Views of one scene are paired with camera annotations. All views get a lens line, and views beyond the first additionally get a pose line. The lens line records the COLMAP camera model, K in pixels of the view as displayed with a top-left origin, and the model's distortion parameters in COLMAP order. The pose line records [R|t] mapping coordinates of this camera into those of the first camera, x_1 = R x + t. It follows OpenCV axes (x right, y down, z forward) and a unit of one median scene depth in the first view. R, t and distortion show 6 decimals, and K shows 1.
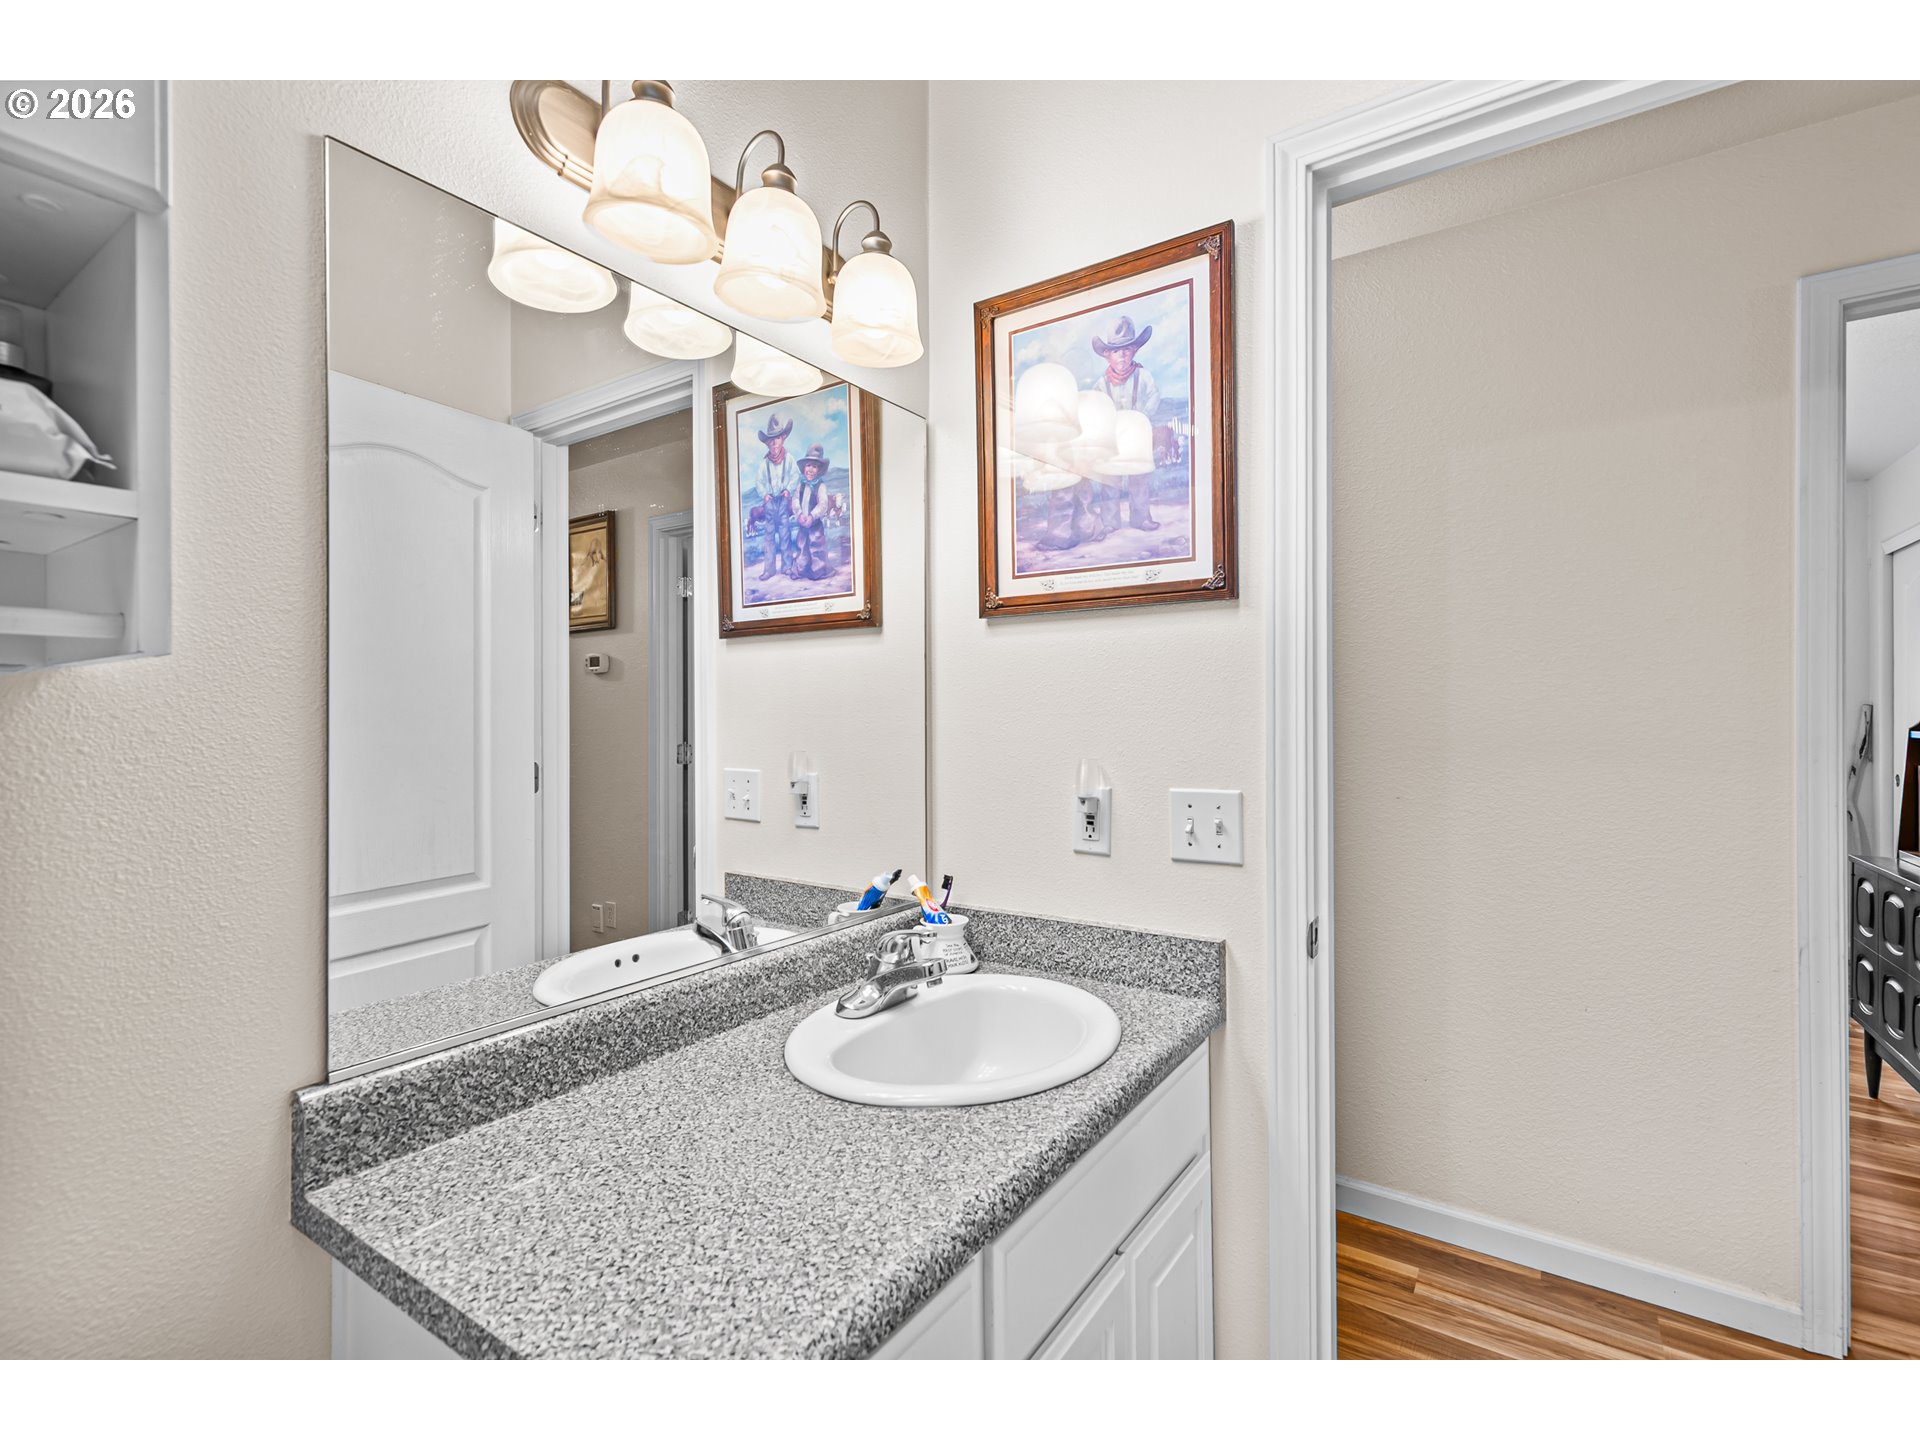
lens RADIAL K [[871.8, 0, 964.7], [0, 871.8, 728.5], [0, 0, 1]] dist [0.007059, 0.000705]
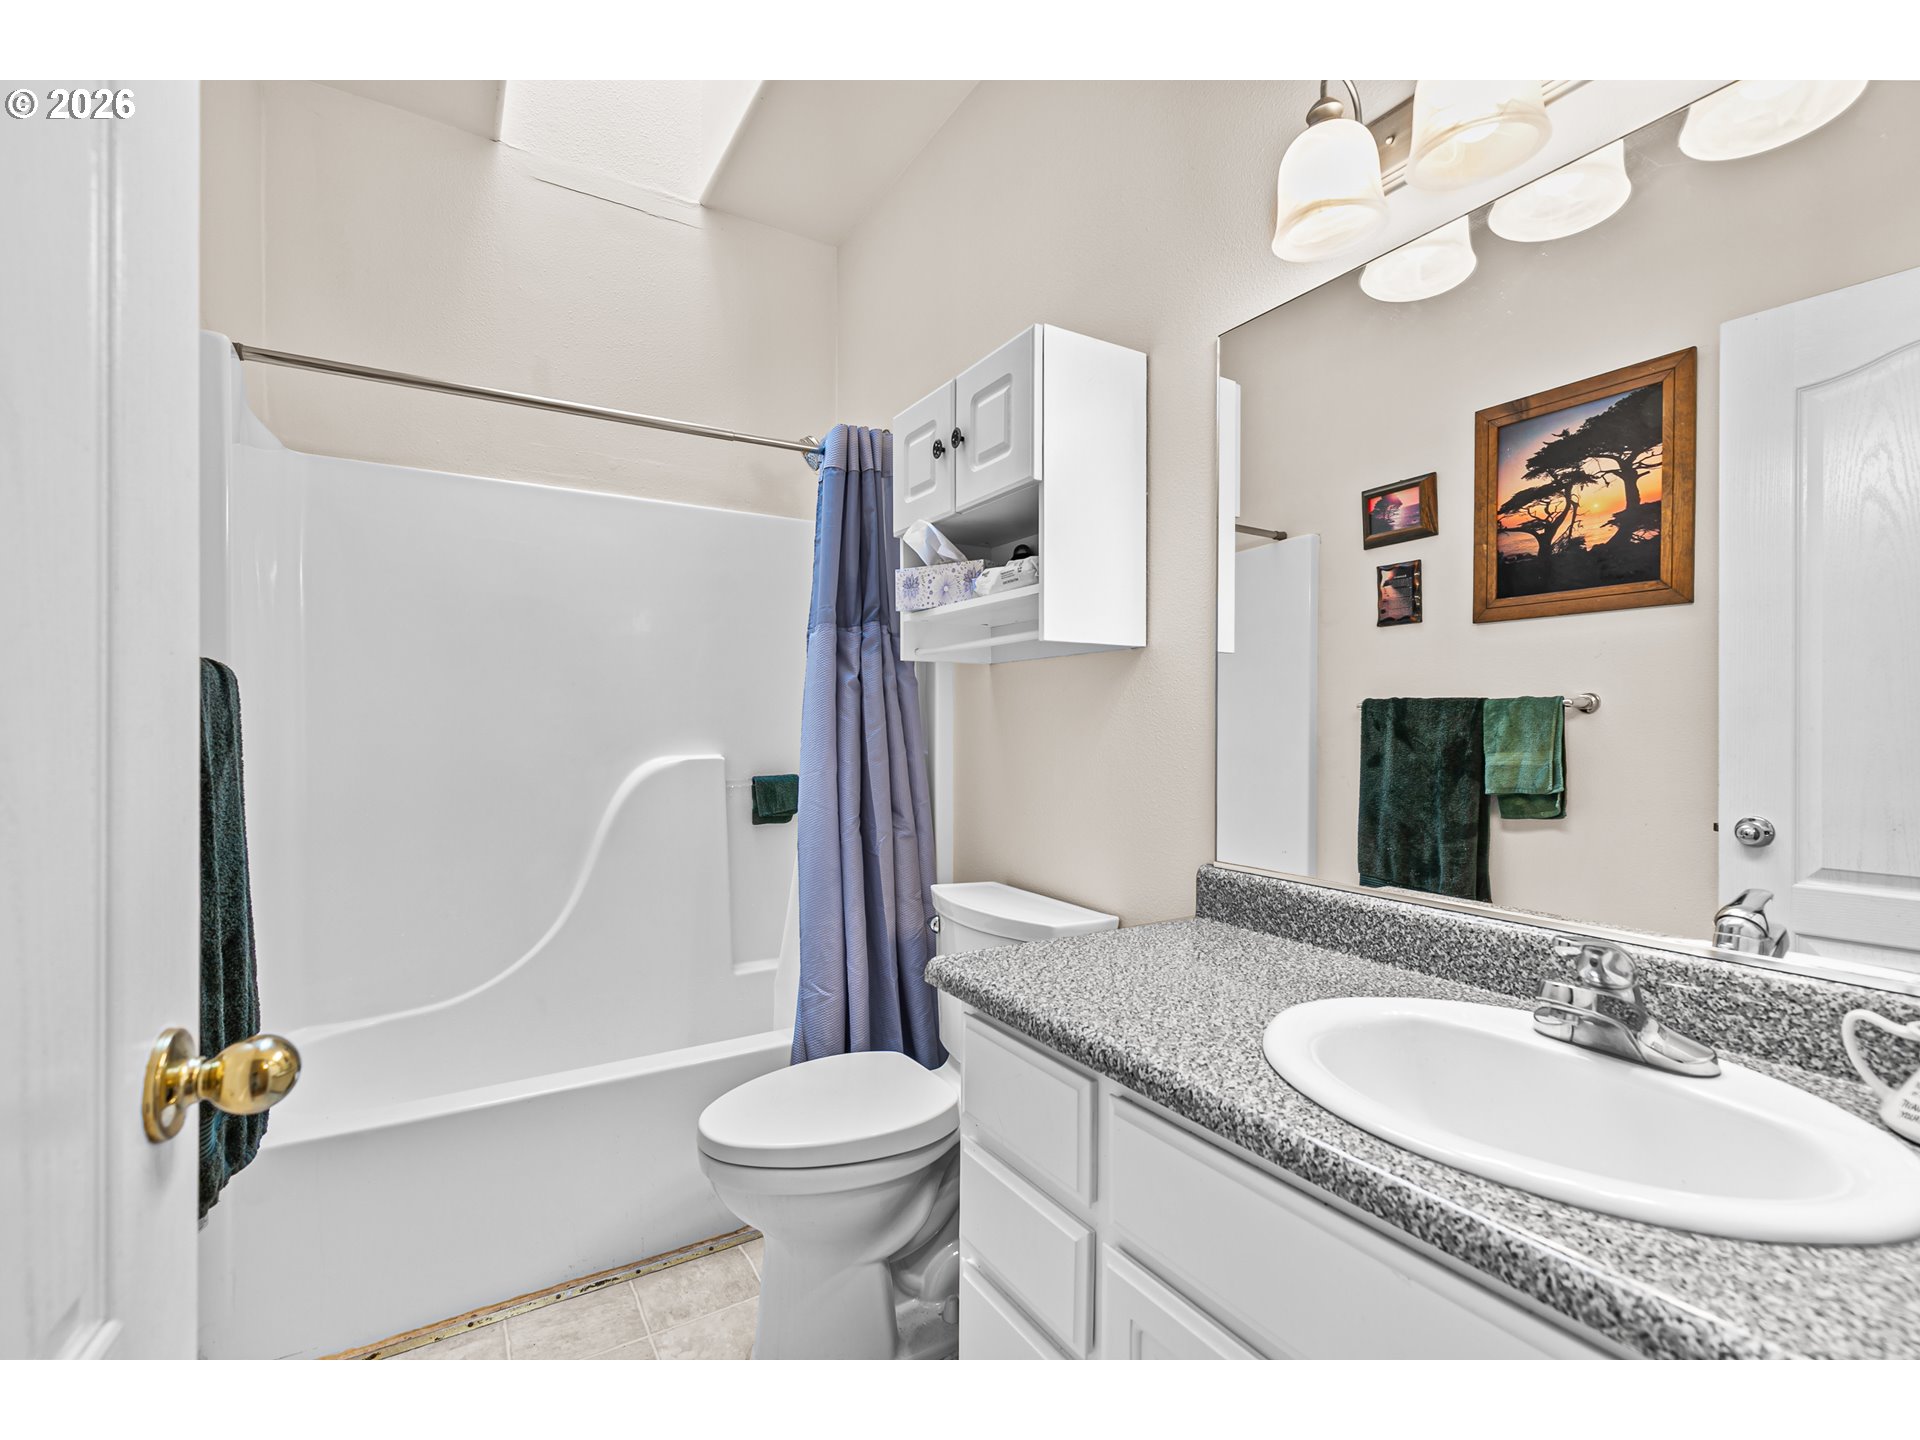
lens RADIAL K [[871.8, 0, 964.7], [0, 871.8, 728.5], [0, 0, 1]] dist [0.007059, 0.000705]
pose [[-0.417924, 0.006762, -0.908457, 0.964665], [-0.011646, 0.999850, 0.012800, 0.088977], [0.908408, 0.015930, -0.417782, 1.099600]]
